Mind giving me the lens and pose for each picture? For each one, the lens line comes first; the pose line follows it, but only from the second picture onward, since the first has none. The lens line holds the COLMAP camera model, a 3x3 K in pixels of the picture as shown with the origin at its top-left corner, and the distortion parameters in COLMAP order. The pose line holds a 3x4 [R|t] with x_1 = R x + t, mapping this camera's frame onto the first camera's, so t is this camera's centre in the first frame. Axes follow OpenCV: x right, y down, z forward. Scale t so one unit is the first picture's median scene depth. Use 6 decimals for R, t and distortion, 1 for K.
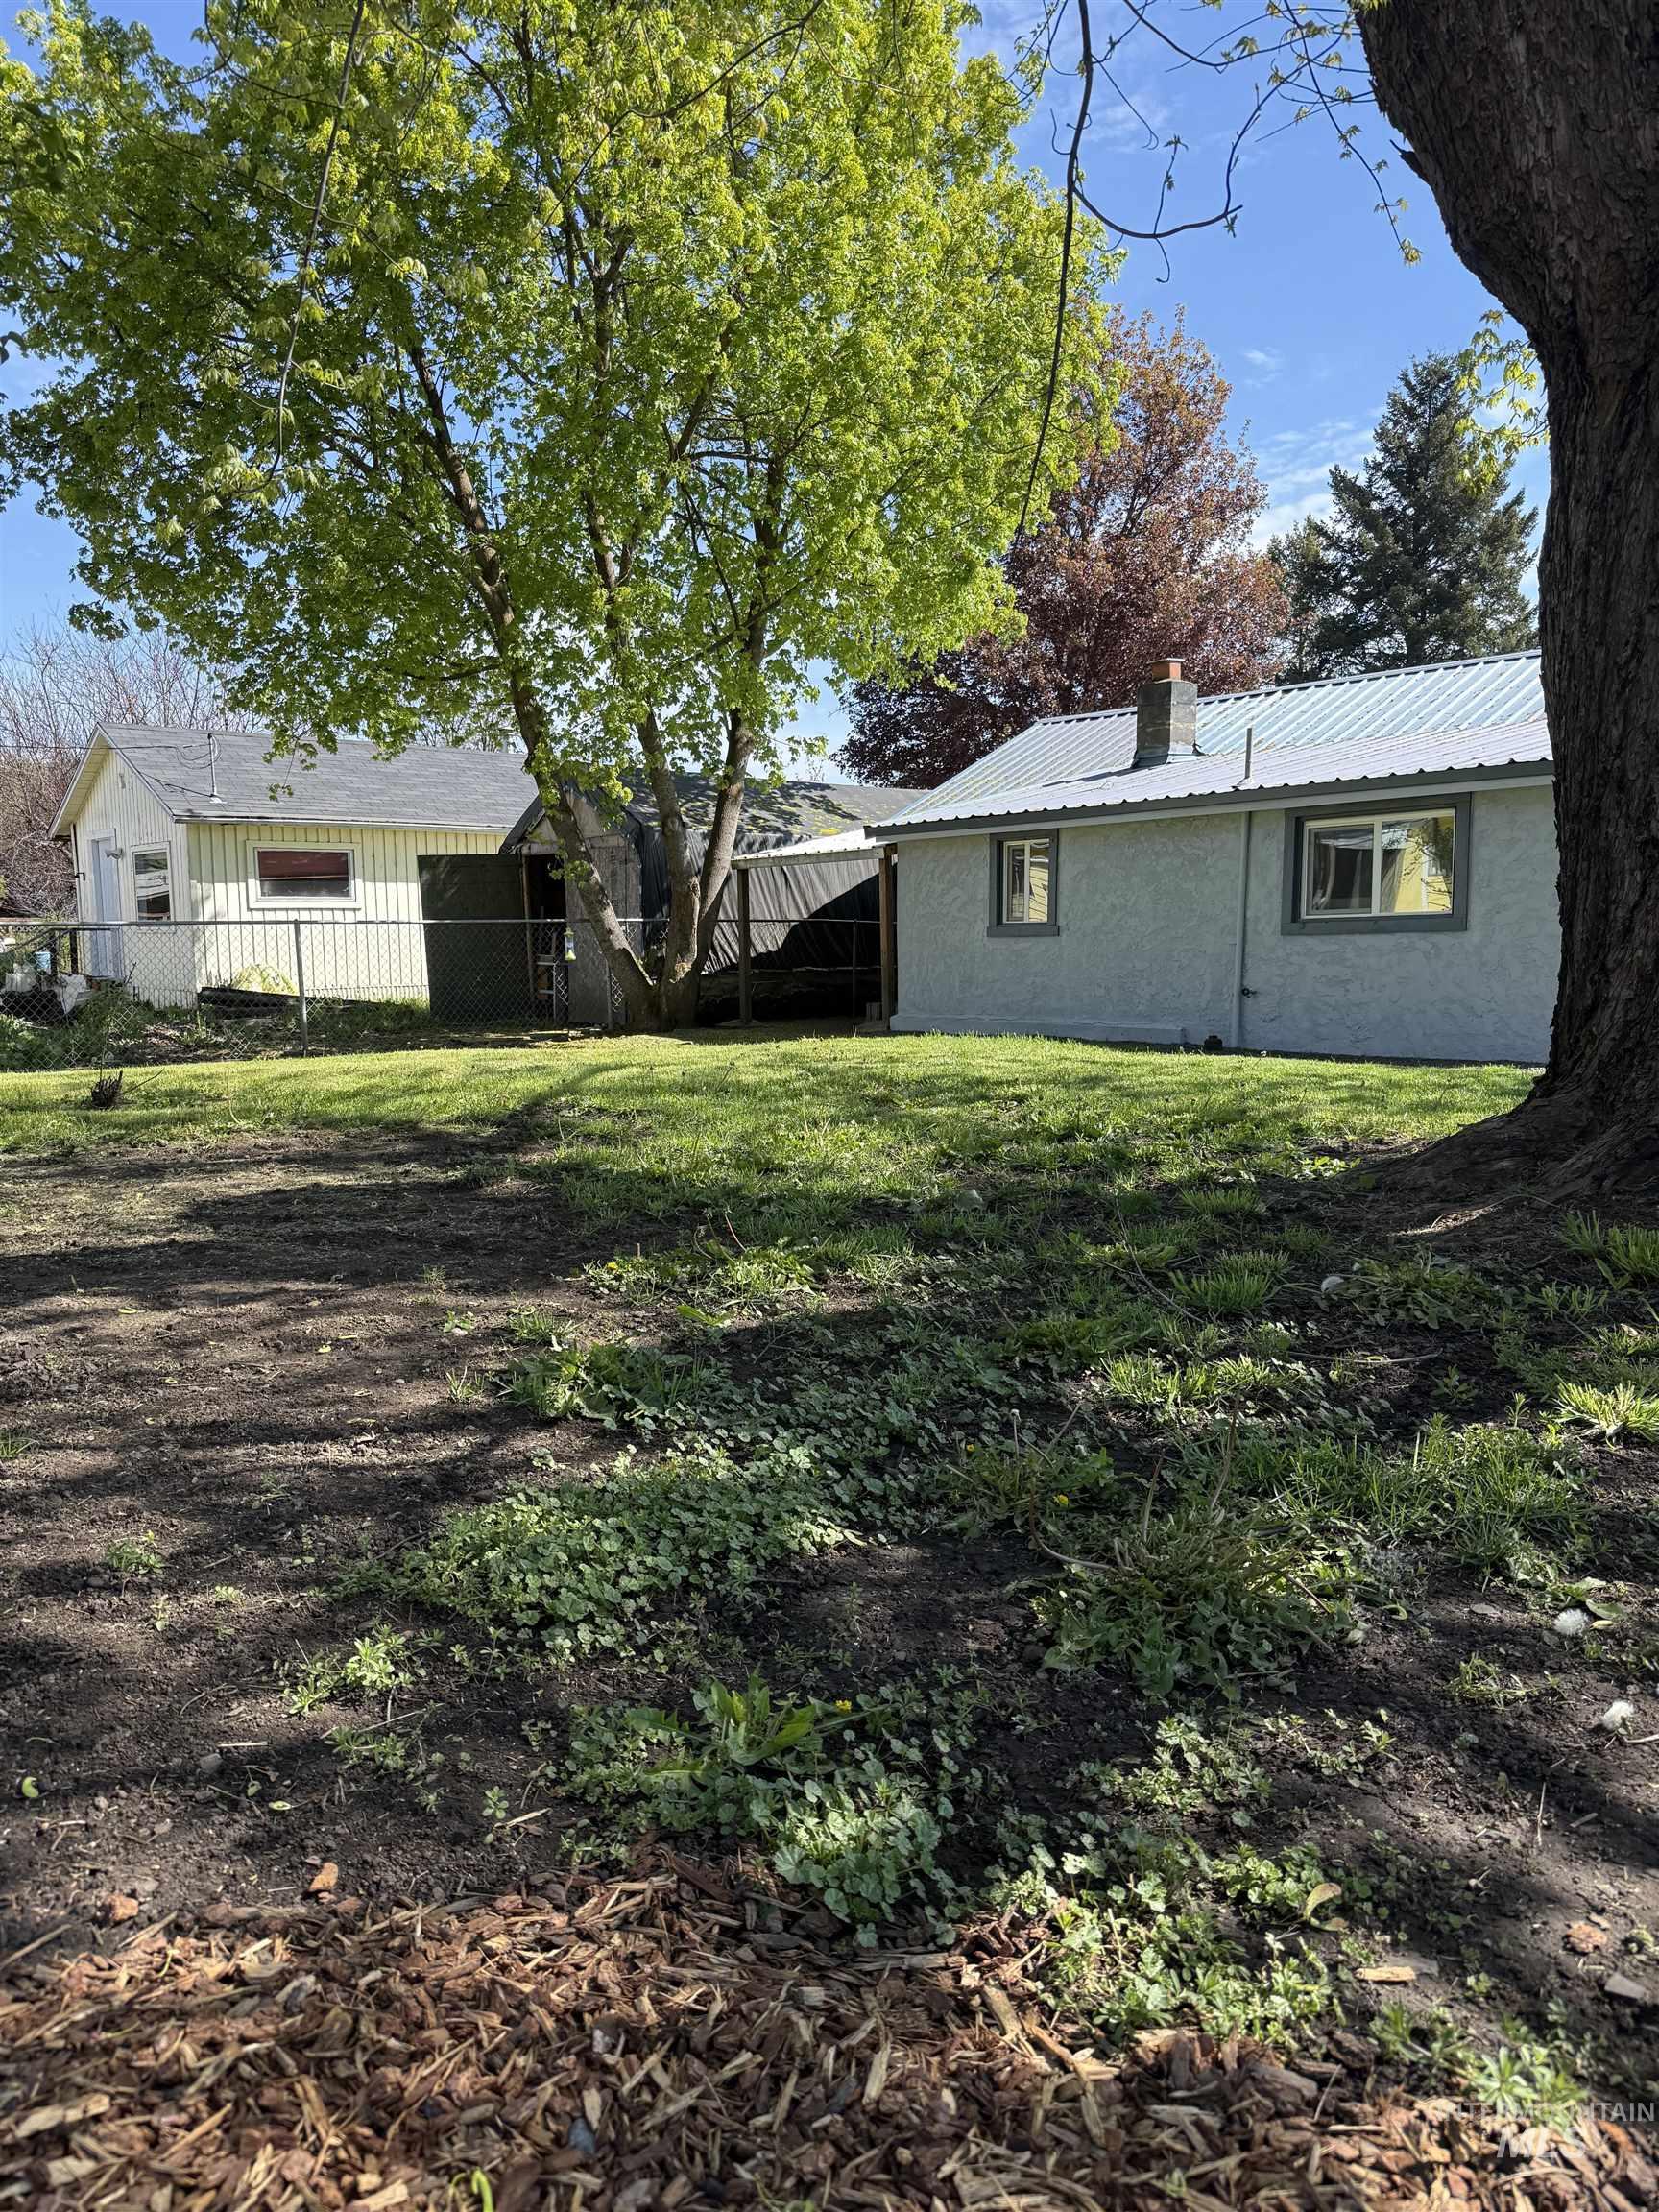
lens RADIAL K [[1543.0, 0, 822.6], [0, 1543.0, 1107.3], [0, 0, 1]] dist [0.043626, -0.039201]
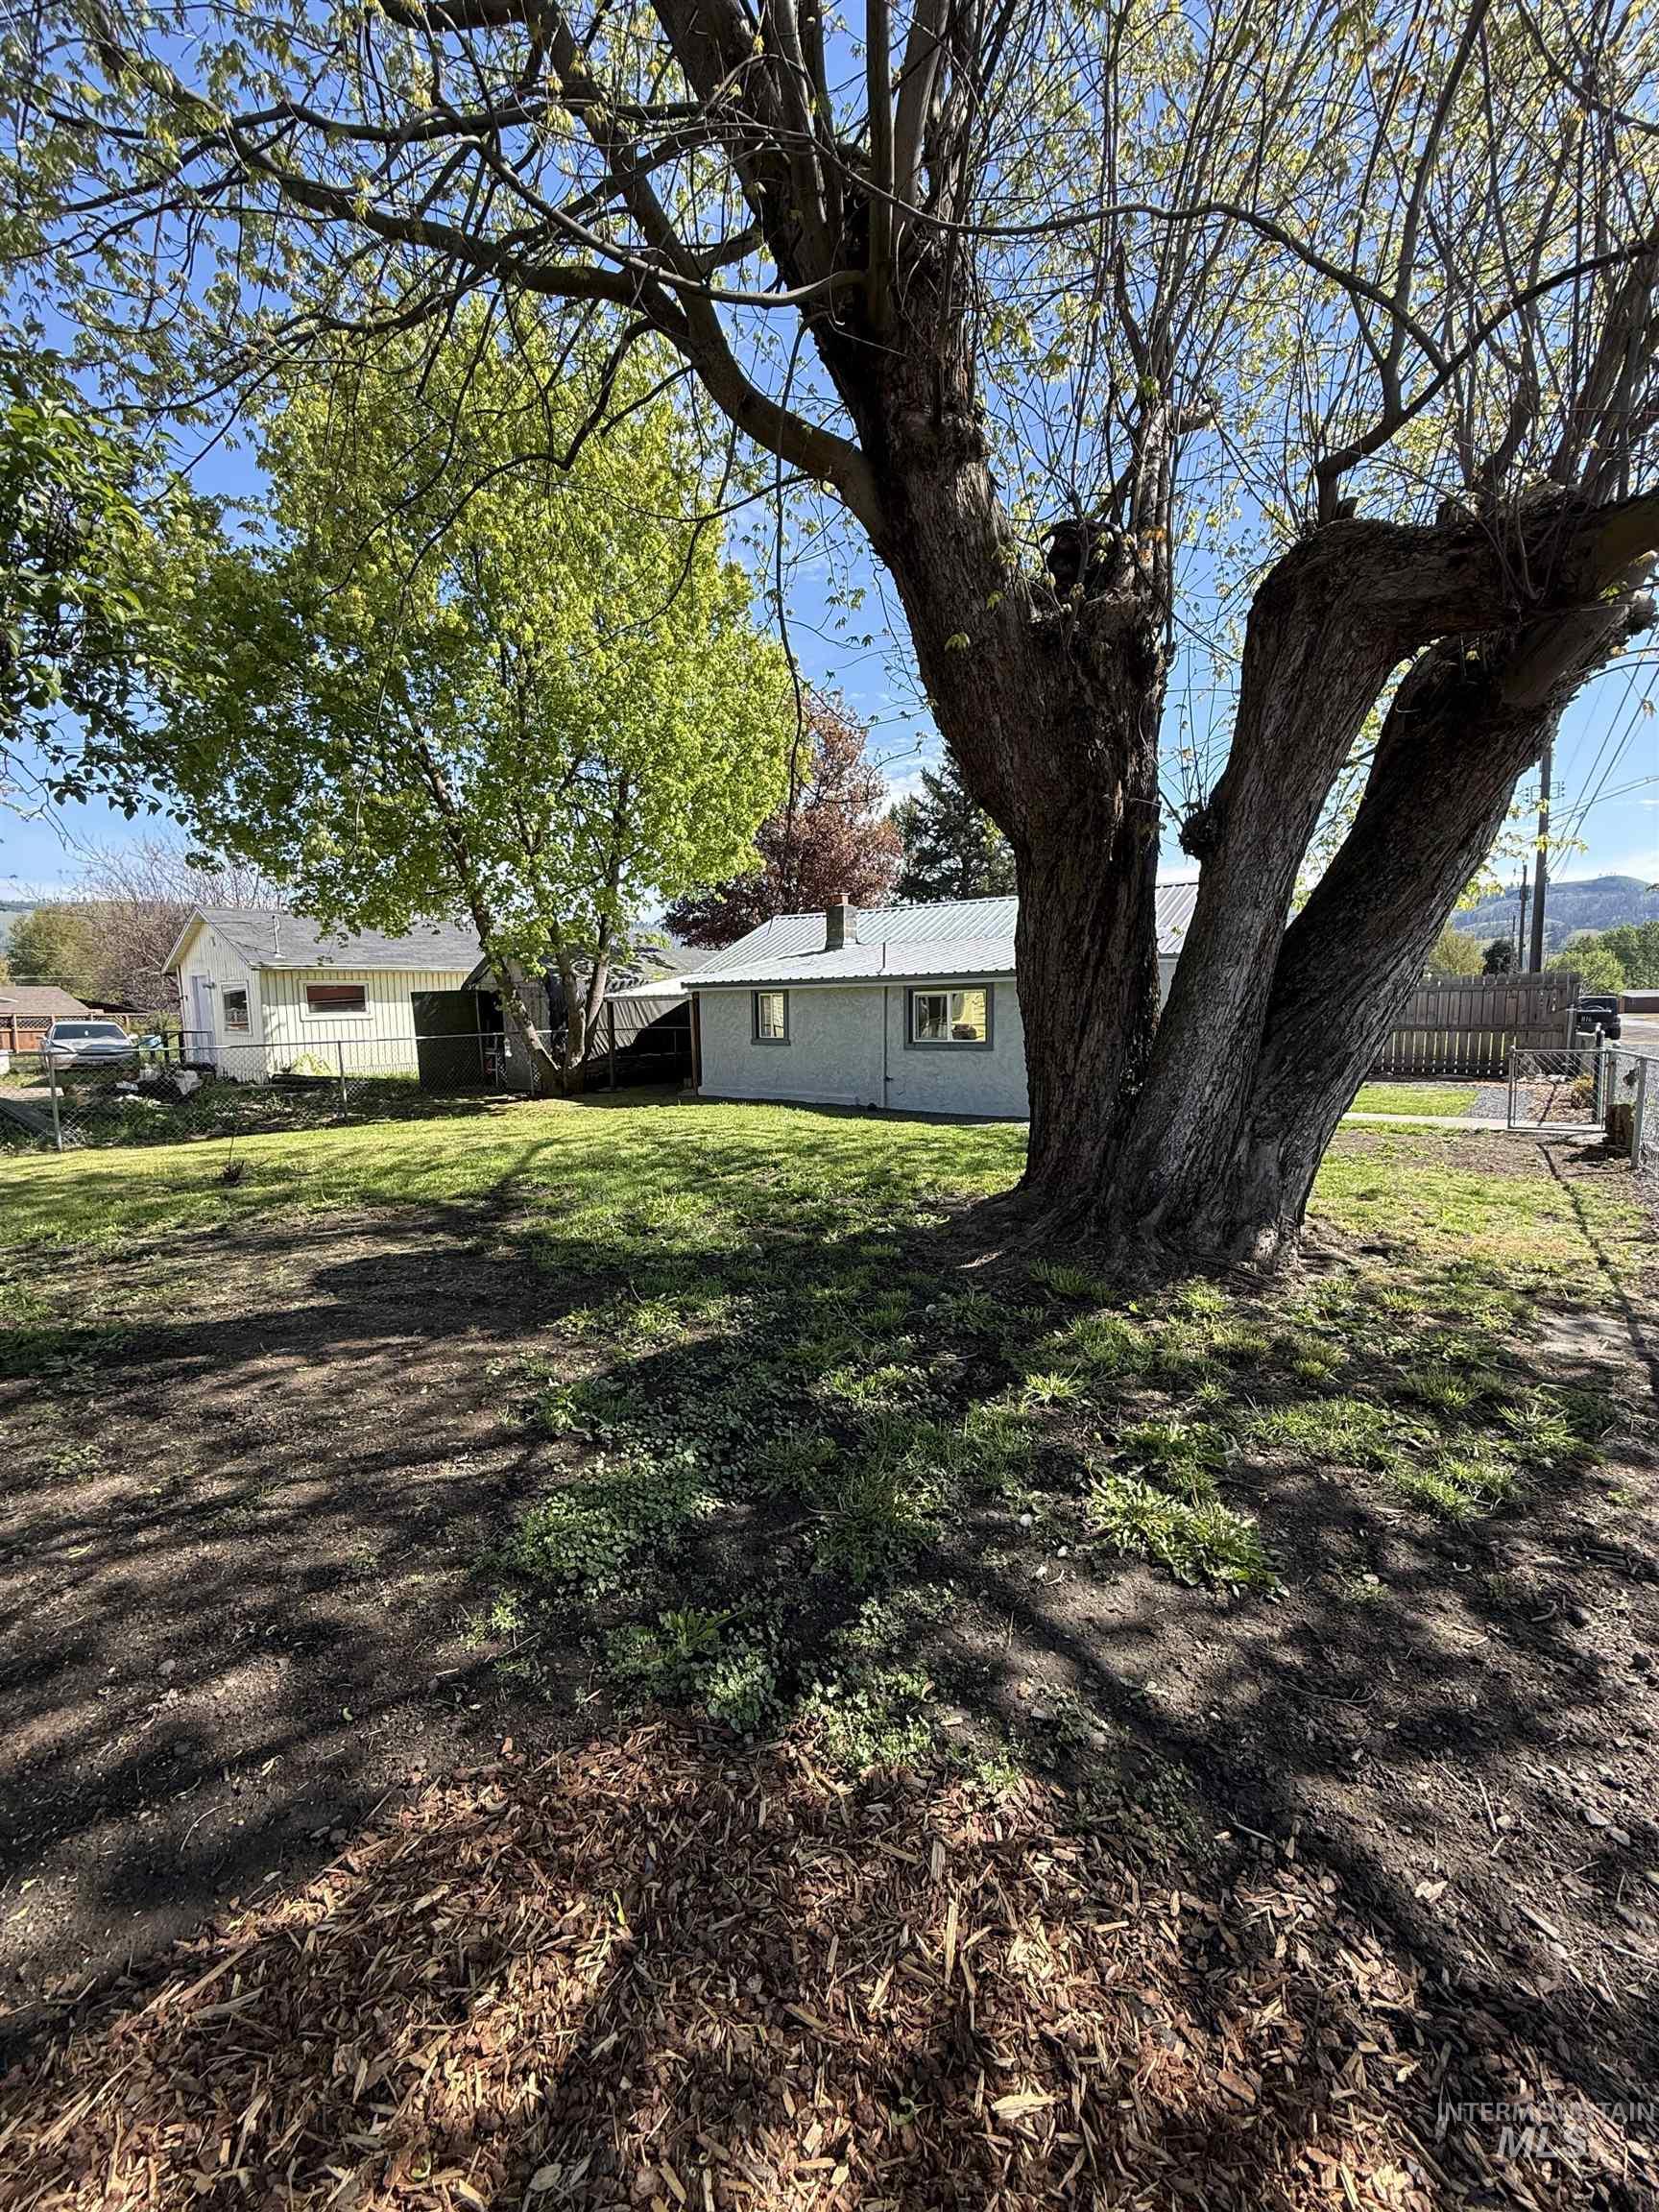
lens RADIAL K [[880.4, 0, 829.6], [0, 880.4, 1086.7], [0, 0, 1]] dist [0.002617, 0.000665]
pose [[0.979487, -0.024471, 0.200018, -0.036478], [0.026338, 0.999631, -0.006680, -0.174115], [-0.199780, 0.011811, 0.979770, -0.142442]]
